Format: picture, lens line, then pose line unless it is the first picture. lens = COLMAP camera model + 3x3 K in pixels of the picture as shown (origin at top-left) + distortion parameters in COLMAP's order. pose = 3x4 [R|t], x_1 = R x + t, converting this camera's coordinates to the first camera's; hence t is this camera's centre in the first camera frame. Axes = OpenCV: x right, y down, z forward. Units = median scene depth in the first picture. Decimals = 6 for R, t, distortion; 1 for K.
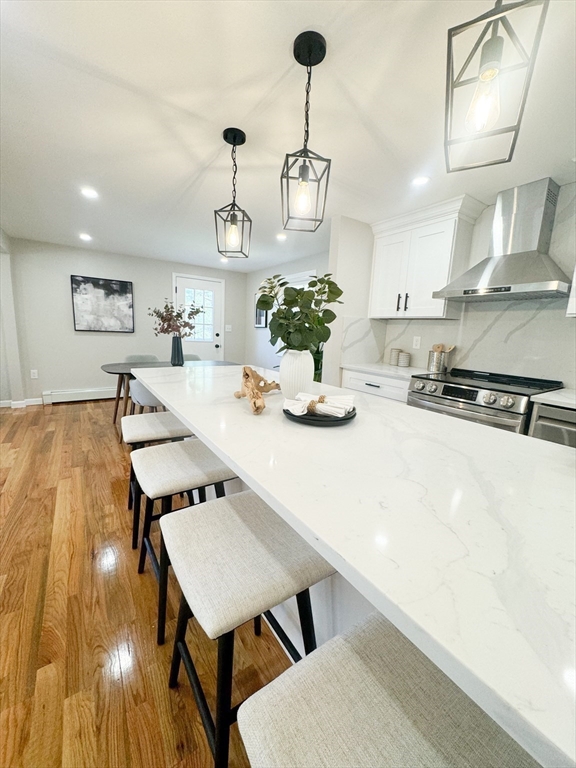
lens RADIAL K [[306.0, 0, 287.7], [0, 306.0, 384.1], [0, 0, 1]] dist [-0.004813, 0.000054]
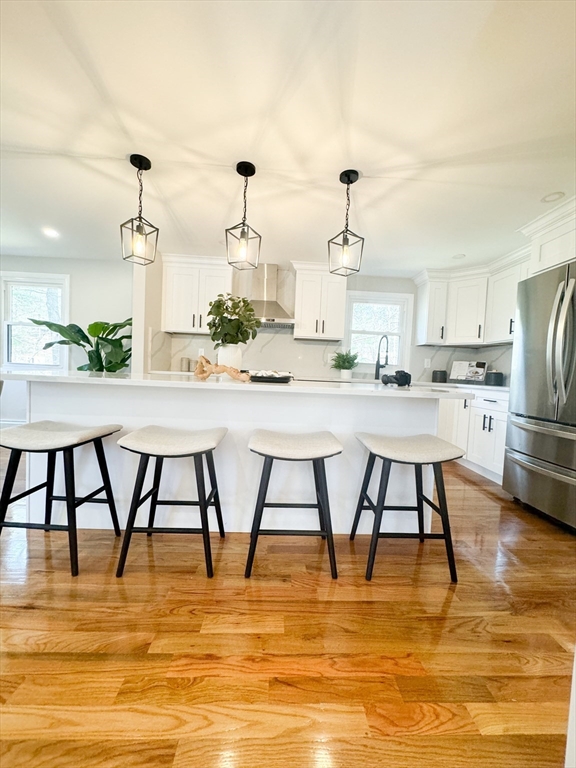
lens RADIAL K [[306.0, 0, 288.4], [0, 306.0, 383.9], [0, 0, 1]] dist [-0.004813, 0.000054]
pose [[0.531575, -0.059465, 0.844921, -0.489127], [0.129126, 0.991562, -0.011452, 0.058659], [-0.837111, 0.115189, 0.534768, 0.004178]]
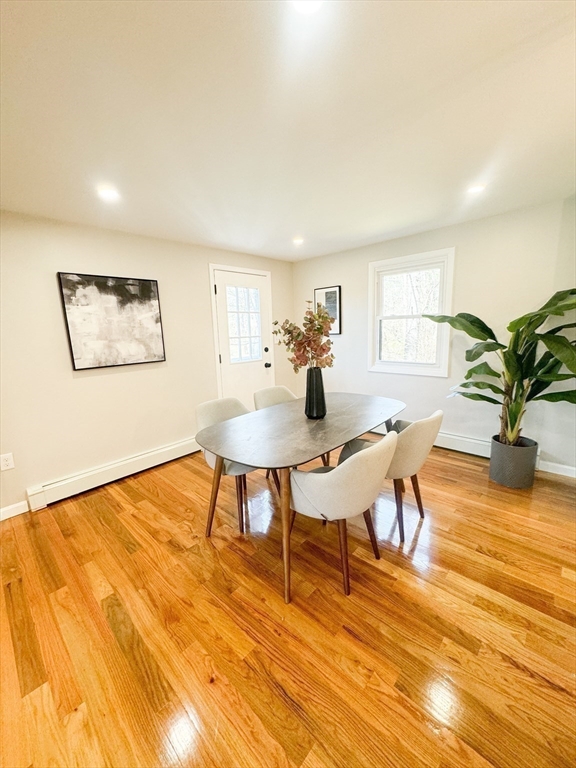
lens RADIAL K [[306.0, 0, 286.3], [0, 306.0, 383.9], [0, 0, 1]] dist [-0.004813, 0.000054]
pose [[0.973425, -0.120131, 0.194968, -0.637145], [0.117914, 0.992758, 0.022981, -0.174990], [-0.196316, 0.000620, 0.980540, 0.548224]]
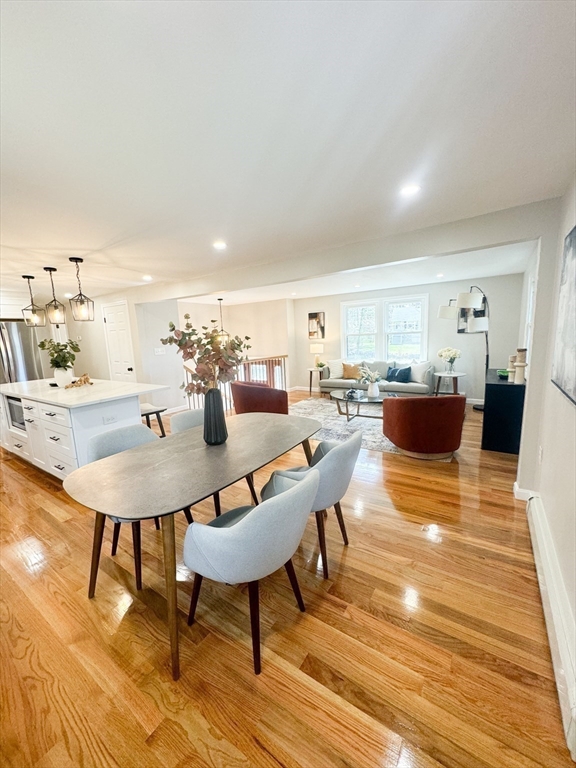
lens RADIAL K [[306.0, 0, 286.4], [0, 306.0, 384.6], [0, 0, 1]] dist [-0.004813, 0.000054]
pose [[-0.925807, 0.054559, -0.374039, -0.342319], [-0.066387, 0.950679, 0.302990, -0.397878], [0.372122, 0.305341, -0.876523, 1.814361]]
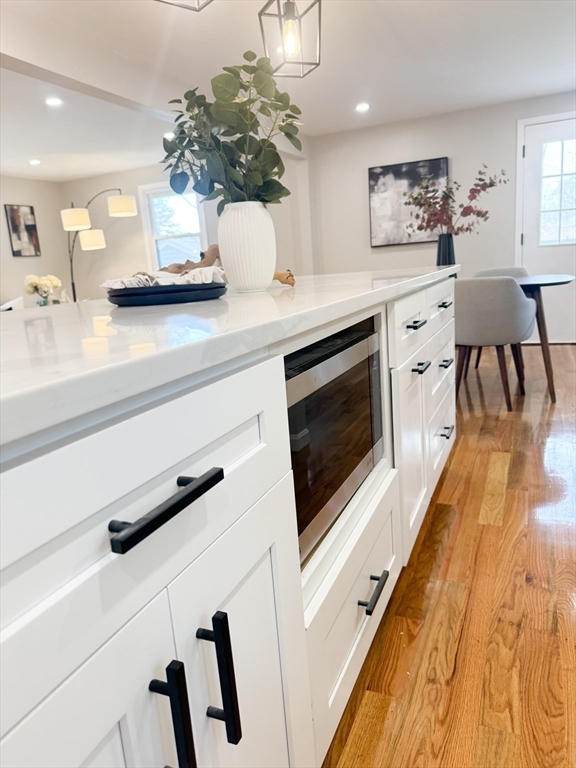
lens RADIAL K [[546.9, 0, 289.0], [0, 546.9, 378.9], [0, 0, 1]] dist [0.008344, -0.009641]
pose [[0.528454, 0.092601, -0.843897, 0.462905], [-0.050792, 0.995701, 0.077452, 0.064696], [0.847441, 0.001933, 0.530886, 0.233966]]
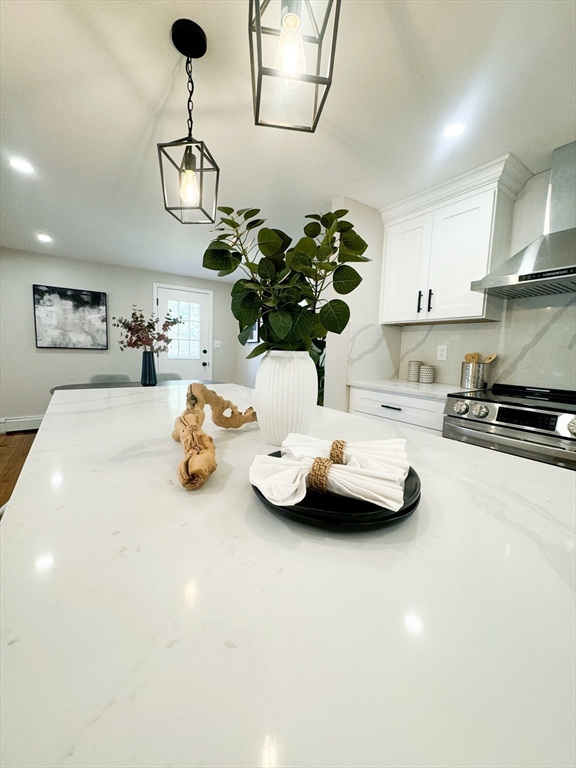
lens RADIAL K [[306.0, 0, 287.8], [0, 306.0, 384.0], [0, 0, 1]] dist [-0.004813, 0.000054]
pose [[0.999876, -0.014755, 0.005588, 0.013717], [0.015084, 0.997821, -0.064230, -0.008458], [-0.004628, 0.064306, 0.997919, 0.208430]]
